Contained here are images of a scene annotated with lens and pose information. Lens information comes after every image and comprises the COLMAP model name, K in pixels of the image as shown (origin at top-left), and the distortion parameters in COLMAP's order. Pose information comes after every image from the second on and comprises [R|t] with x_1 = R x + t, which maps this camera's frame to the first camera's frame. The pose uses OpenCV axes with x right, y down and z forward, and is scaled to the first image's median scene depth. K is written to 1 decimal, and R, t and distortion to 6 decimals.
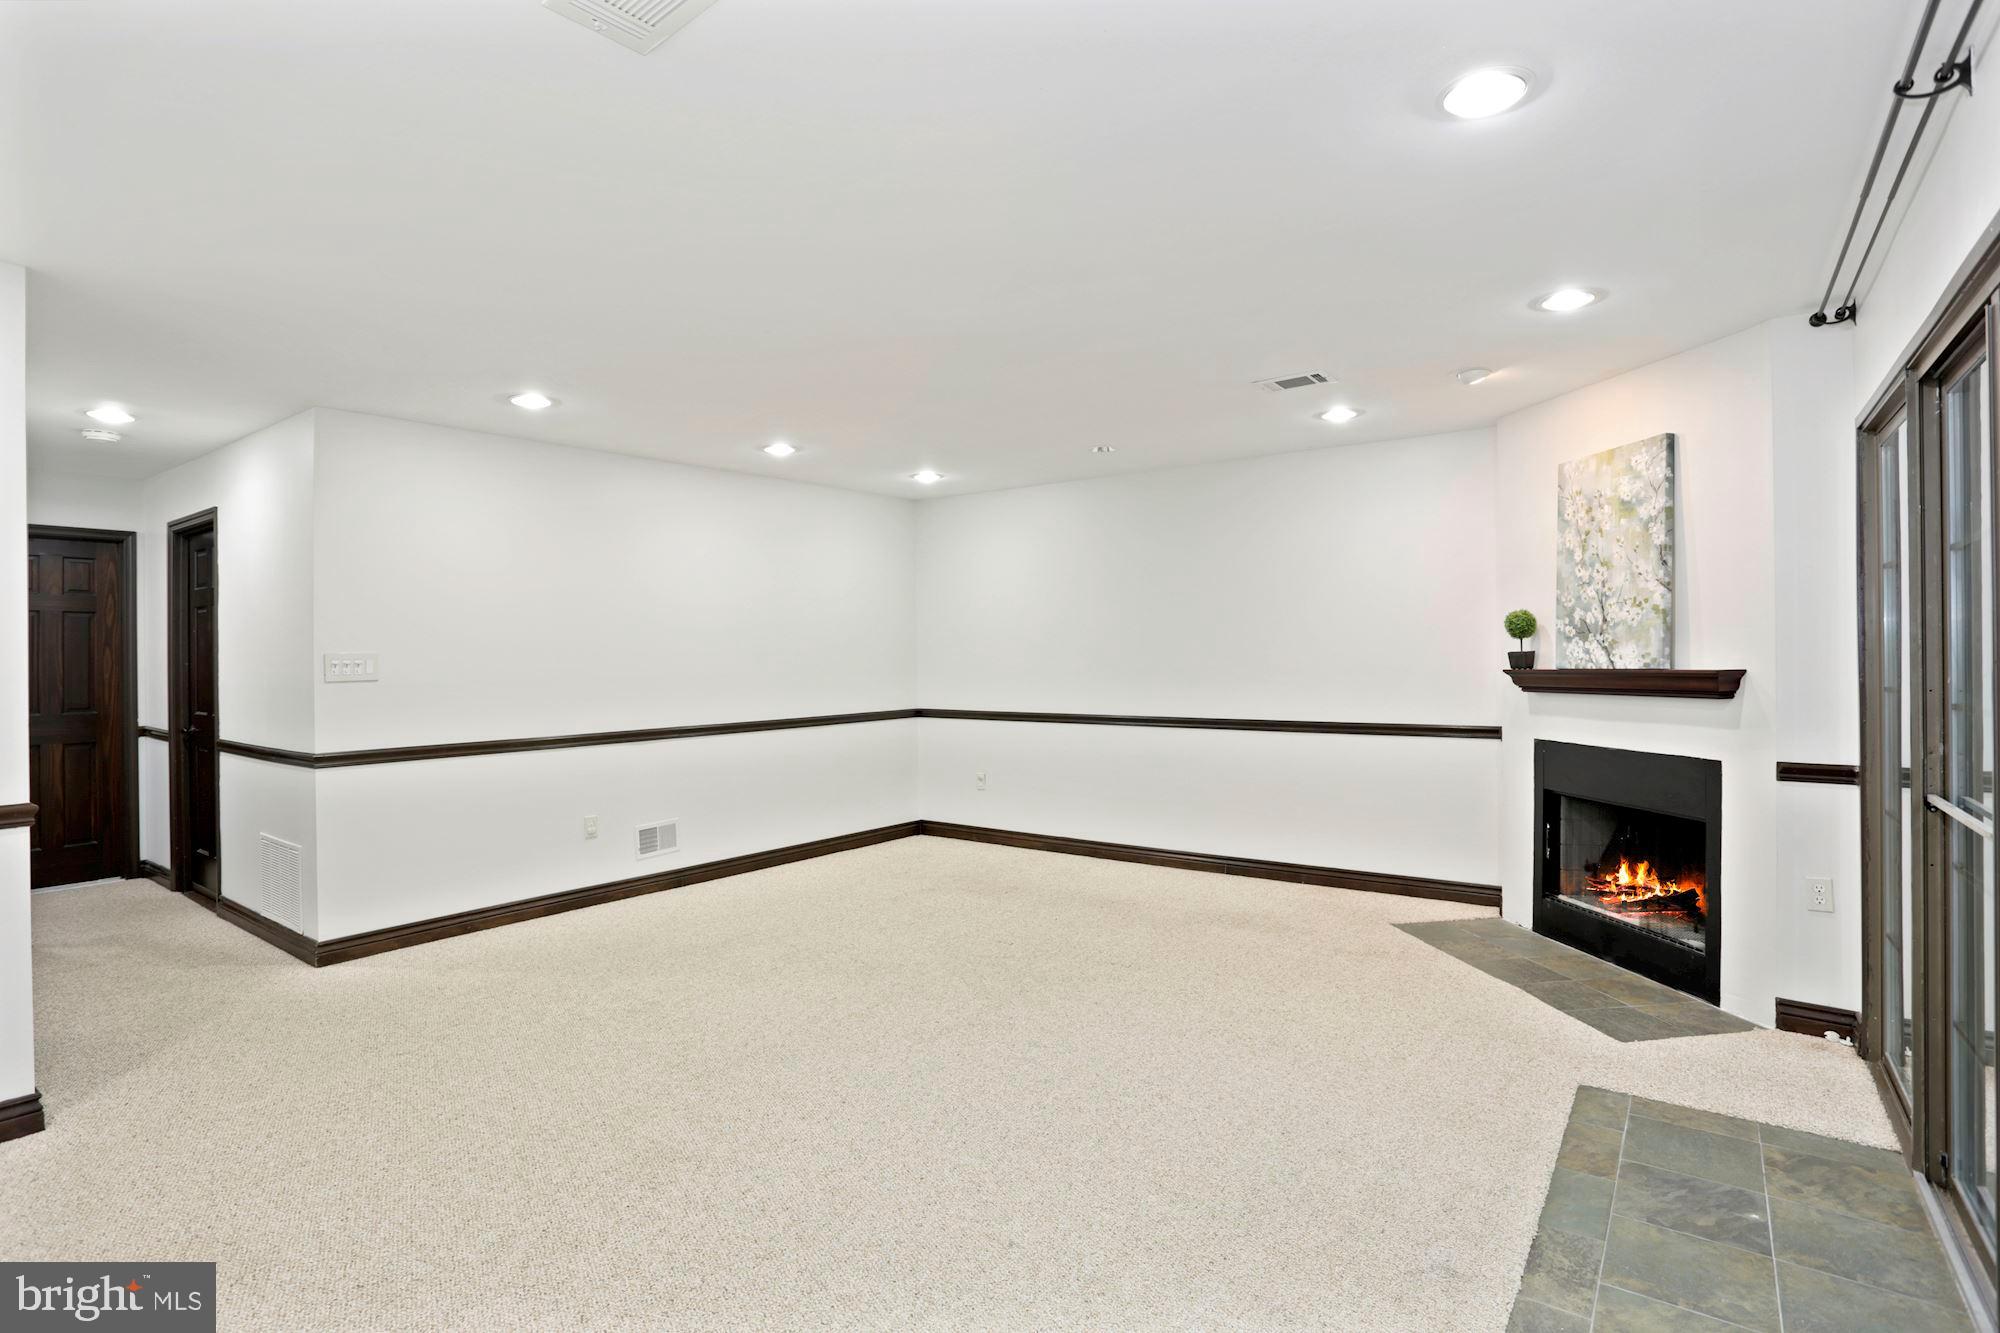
lens RADIAL K [[963.9, 0, 981.4], [0, 963.9, 658.9], [0, 0, 1]] dist [-0.013760, 0.001487]
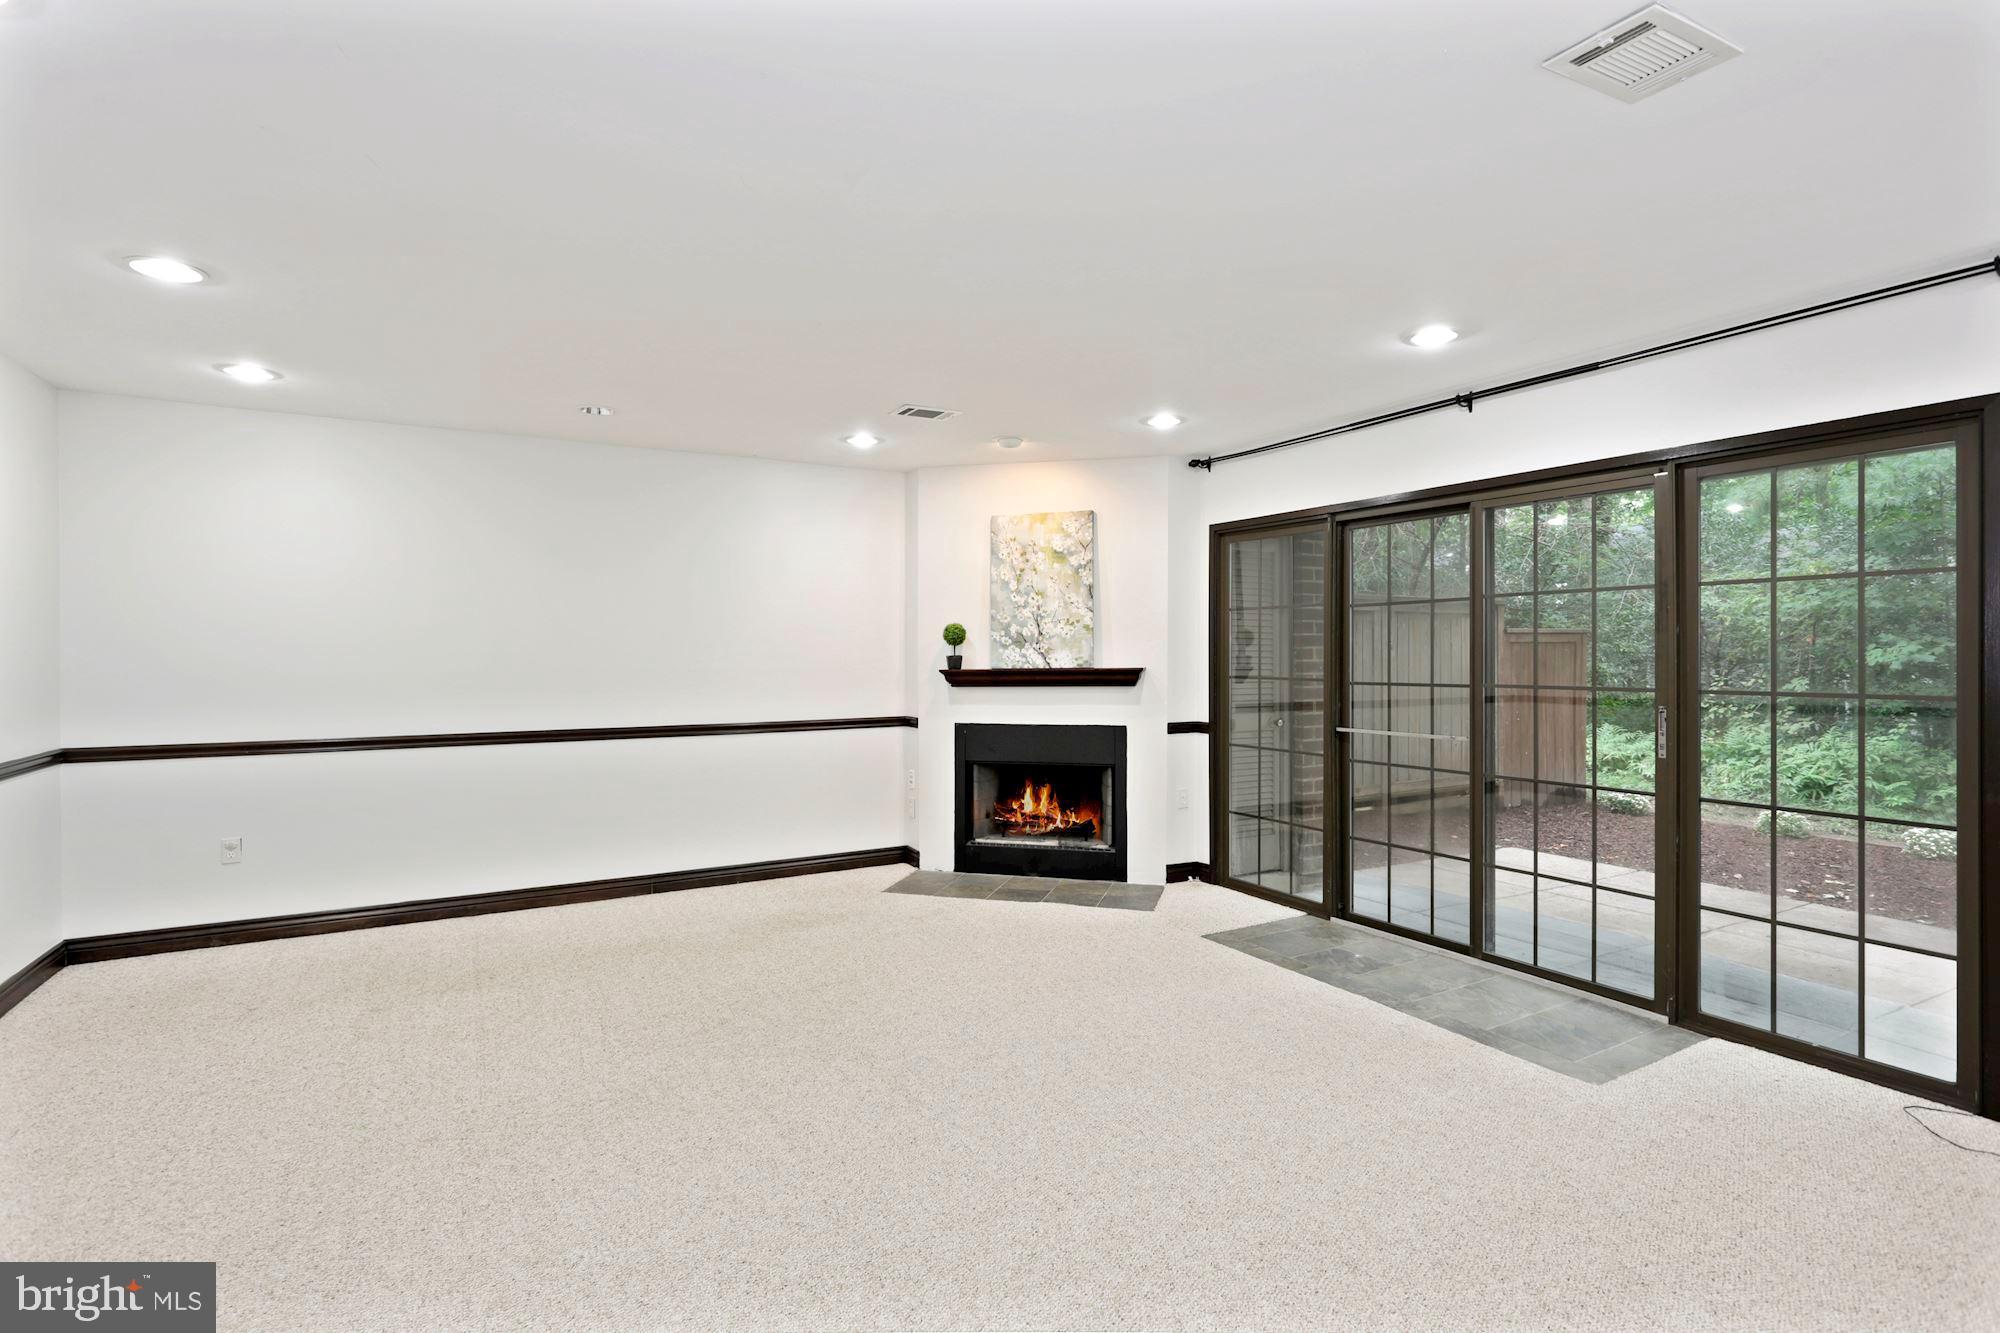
lens RADIAL K [[963.9, 0, 982.7], [0, 963.9, 662.5], [0, 0, 1]] dist [-0.013760, 0.001487]
pose [[0.419873, -0.002568, 0.907579, -0.666299], [0.003448, 0.999993, 0.001234, 0.000119], [-0.907576, 0.002611, 0.419879, 0.475983]]
